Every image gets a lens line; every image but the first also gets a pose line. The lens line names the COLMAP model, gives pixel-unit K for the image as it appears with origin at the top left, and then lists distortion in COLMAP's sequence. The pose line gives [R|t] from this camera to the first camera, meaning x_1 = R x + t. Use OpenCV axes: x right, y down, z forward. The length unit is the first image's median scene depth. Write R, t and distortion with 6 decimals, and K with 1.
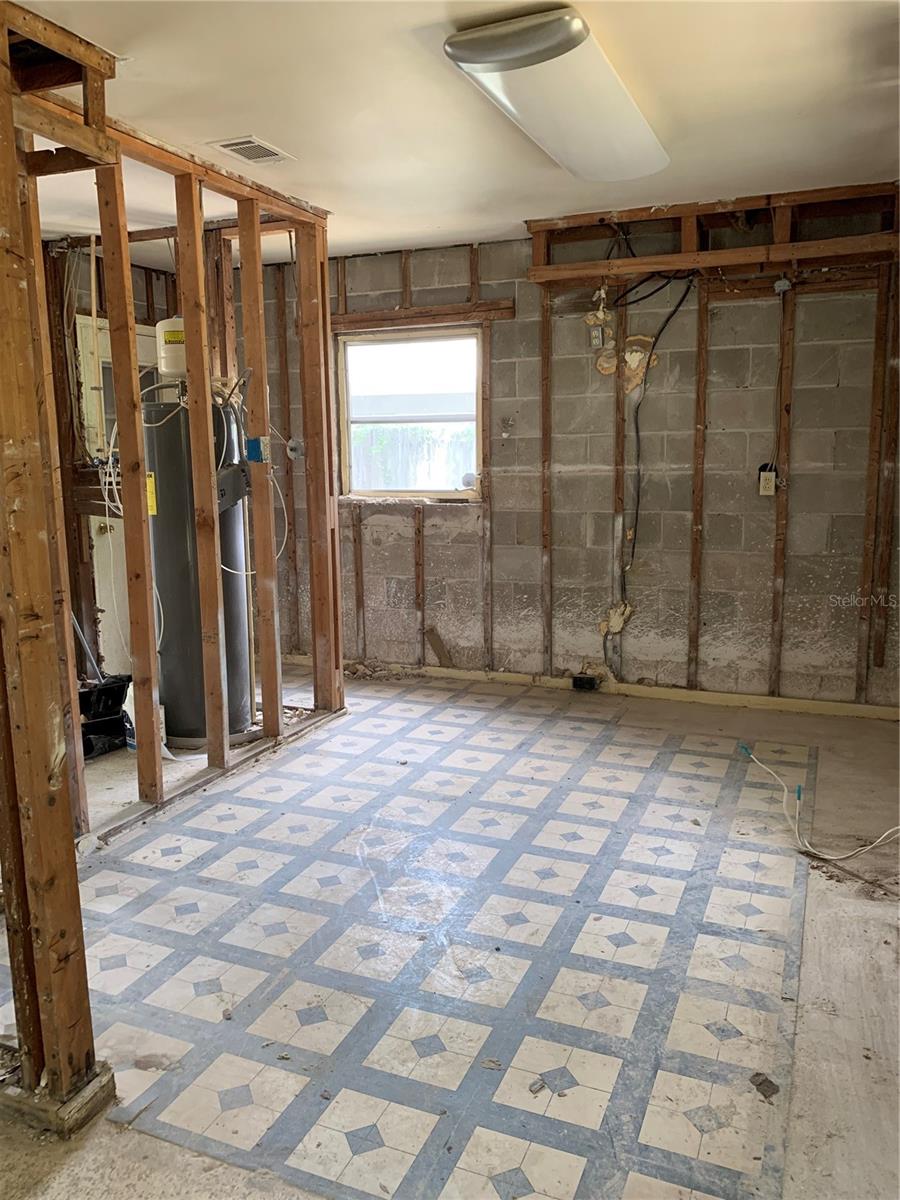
lens RADIAL K [[924.5, 0, 450.0], [0, 924.5, 600.0], [0, 0, 1]] dist [0.029118, -0.051775]
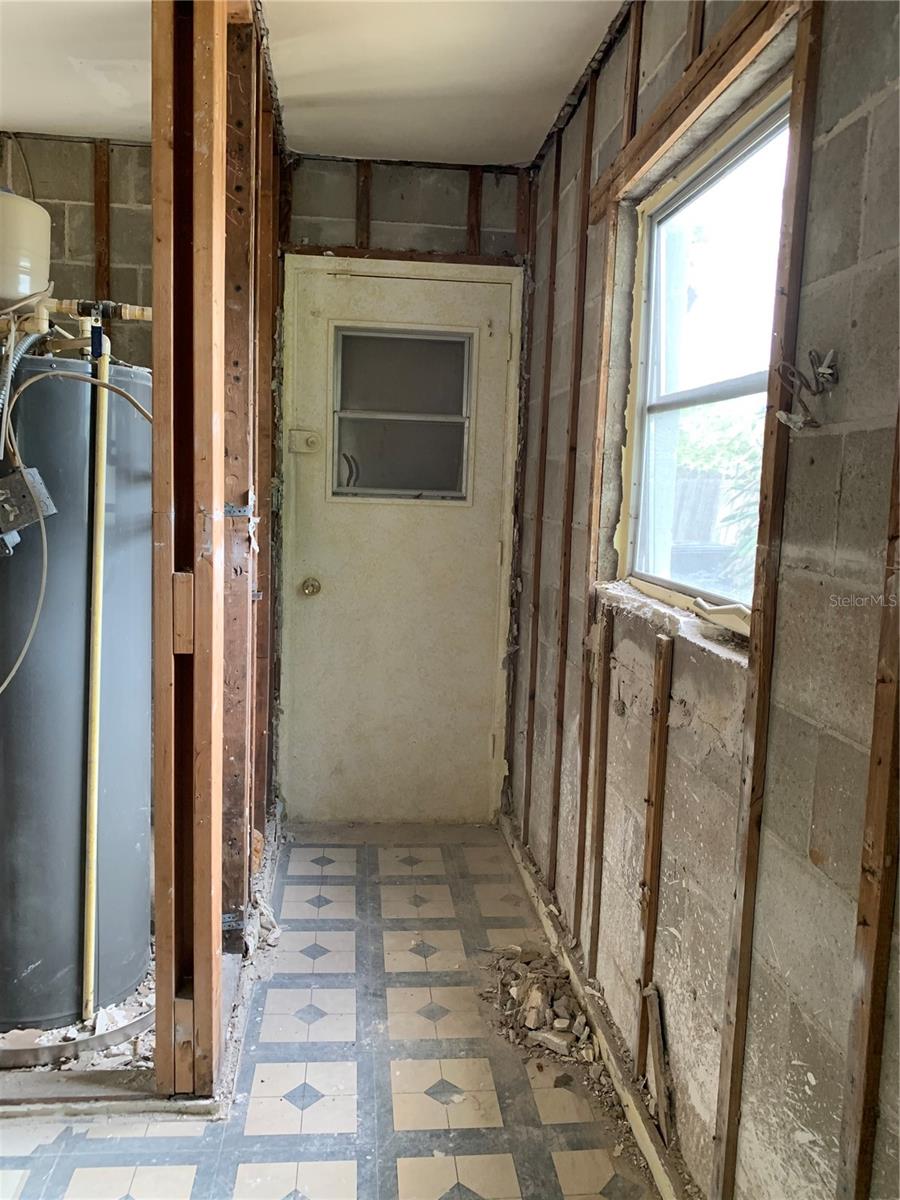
lens RADIAL K [[924.5, 0, 450.0], [0, 924.5, 600.0], [0, 0, 1]] dist [0.029118, -0.051775]
pose [[0.476286, 0.136641, -0.868609, 0.252721], [-0.179819, 0.982110, 0.055896, -0.135304], [0.860707, 0.129570, 0.492336, 0.849485]]
